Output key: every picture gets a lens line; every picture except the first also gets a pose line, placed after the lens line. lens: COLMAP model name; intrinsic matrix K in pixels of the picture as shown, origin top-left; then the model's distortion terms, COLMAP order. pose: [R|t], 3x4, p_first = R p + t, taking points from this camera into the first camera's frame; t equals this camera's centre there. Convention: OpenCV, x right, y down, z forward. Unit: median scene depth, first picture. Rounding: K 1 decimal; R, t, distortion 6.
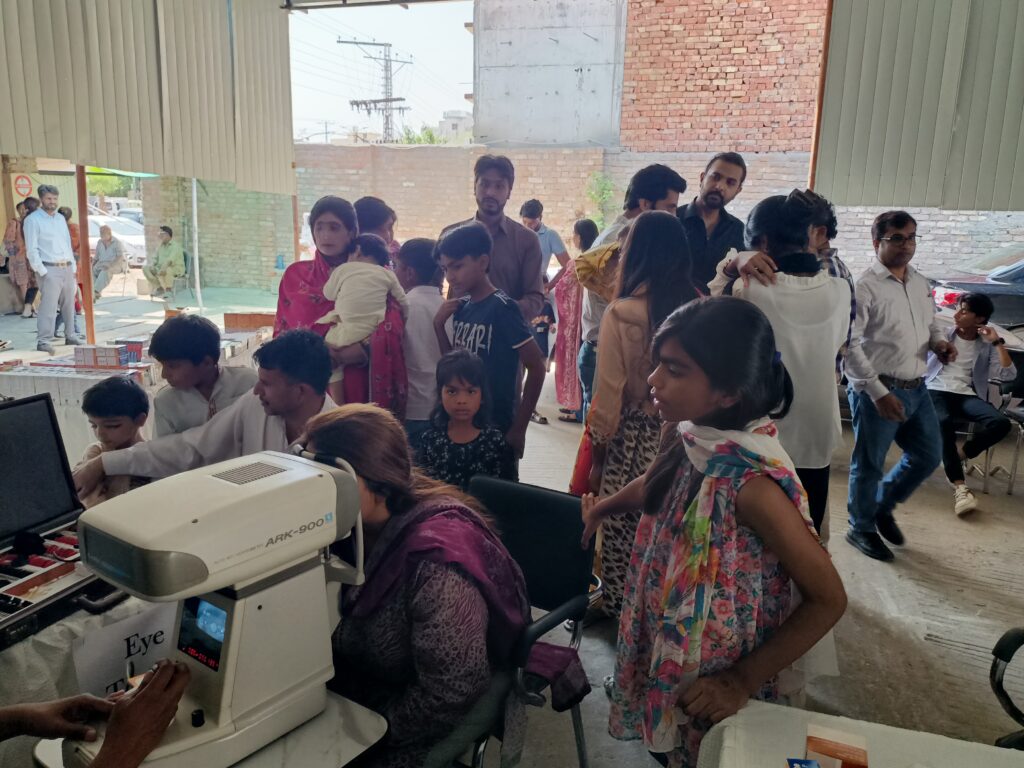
lens RADIAL K [[776.5, 0, 513.0], [0, 776.5, 384.6], [0, 0, 1]] dist [0.035979, -0.036133]
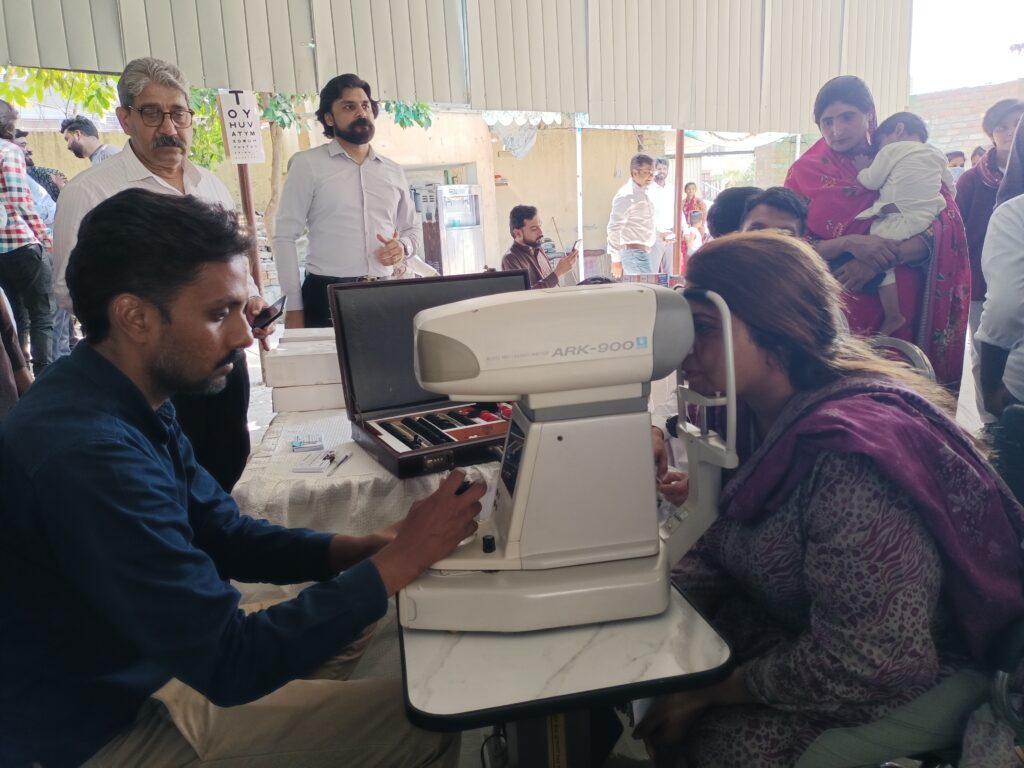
lens RADIAL K [[776.5, 0, 518.1], [0, 776.5, 373.8], [0, 0, 1]] dist [0.035979, -0.036133]
pose [[0.733227, 0.078191, -0.675474, 0.018563], [-0.075234, 0.996596, 0.033696, 0.019651], [0.675809, 0.026112, 0.736614, 0.039474]]
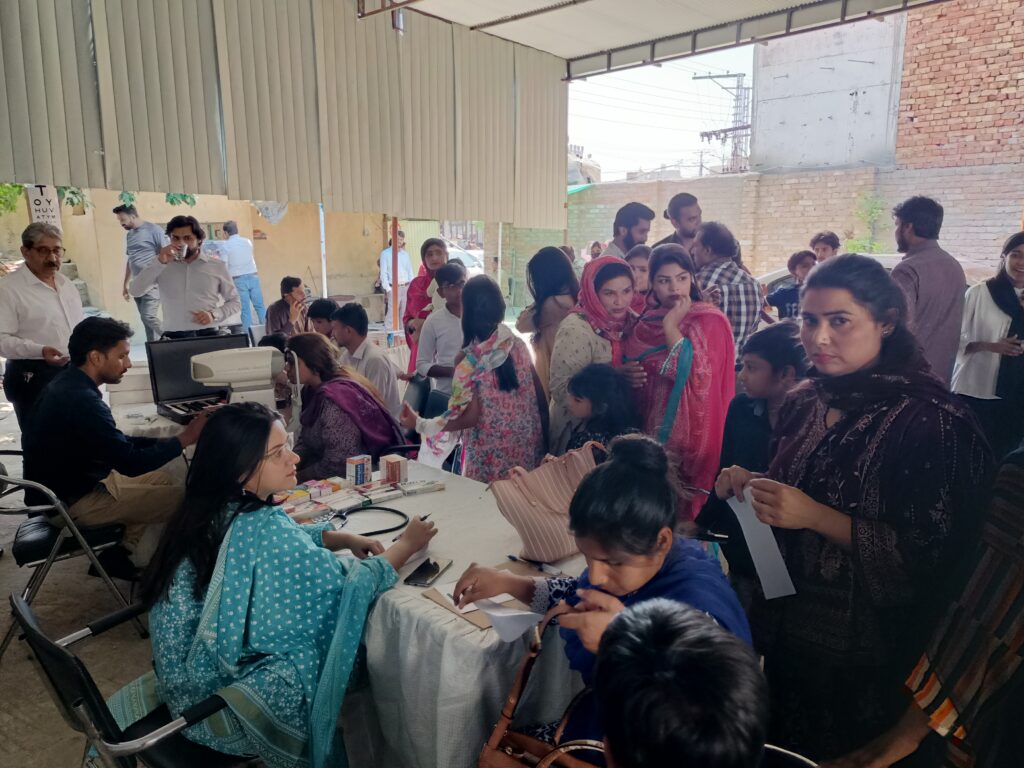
lens RADIAL K [[776.5, 0, 503.8], [0, 776.5, 380.3], [0, 0, 1]] dist [0.035979, -0.036133]
pose [[0.885417, 0.051360, -0.461952, 0.177380], [-0.068911, 0.997398, -0.021189, 0.023296], [0.459662, 0.050595, 0.886652, -0.098635]]
